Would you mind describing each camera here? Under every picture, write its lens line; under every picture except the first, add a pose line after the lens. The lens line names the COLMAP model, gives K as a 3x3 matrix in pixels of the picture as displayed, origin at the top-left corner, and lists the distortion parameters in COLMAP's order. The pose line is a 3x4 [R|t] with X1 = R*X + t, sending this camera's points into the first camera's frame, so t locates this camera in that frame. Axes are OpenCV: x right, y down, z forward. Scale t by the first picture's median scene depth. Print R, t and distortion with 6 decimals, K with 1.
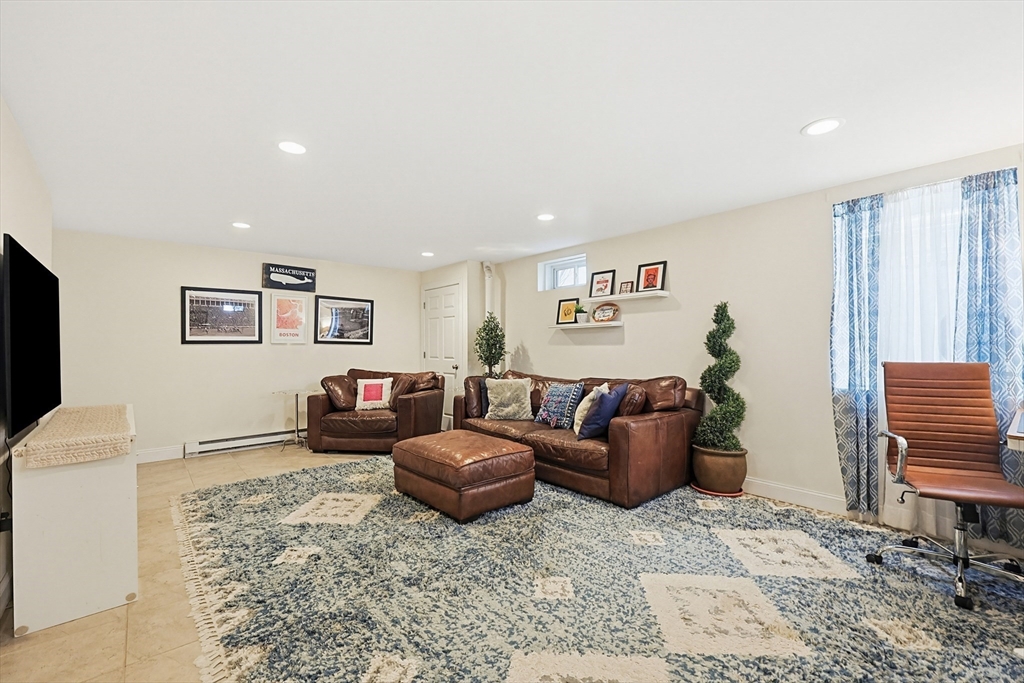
lens RADIAL K [[413.1, 0, 506.3], [0, 413.1, 340.9], [0, 0, 1]] dist [-0.002580, -0.000218]
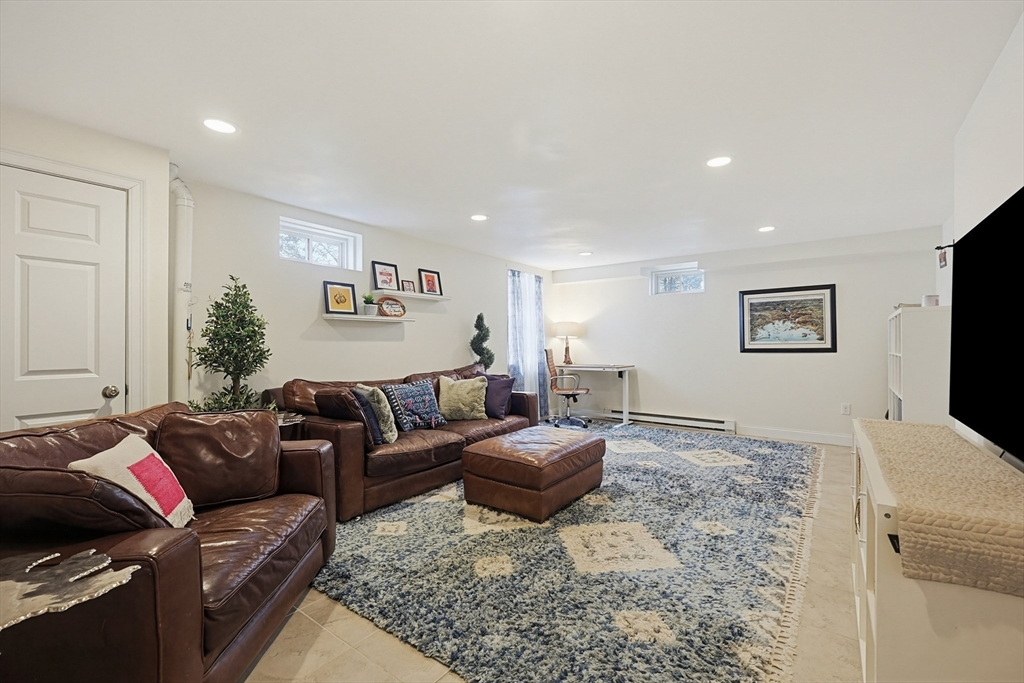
lens RADIAL K [[438.5, 0, 507.9], [0, 438.5, 344.1], [0, 0, 1]] dist [0.000002, 0.000470]
pose [[-0.192206, 0.000830, 0.981354, -1.055375], [-0.009770, 0.999948, -0.002759, 0.022360], [-0.981306, -0.010118, -0.192188, 1.203209]]
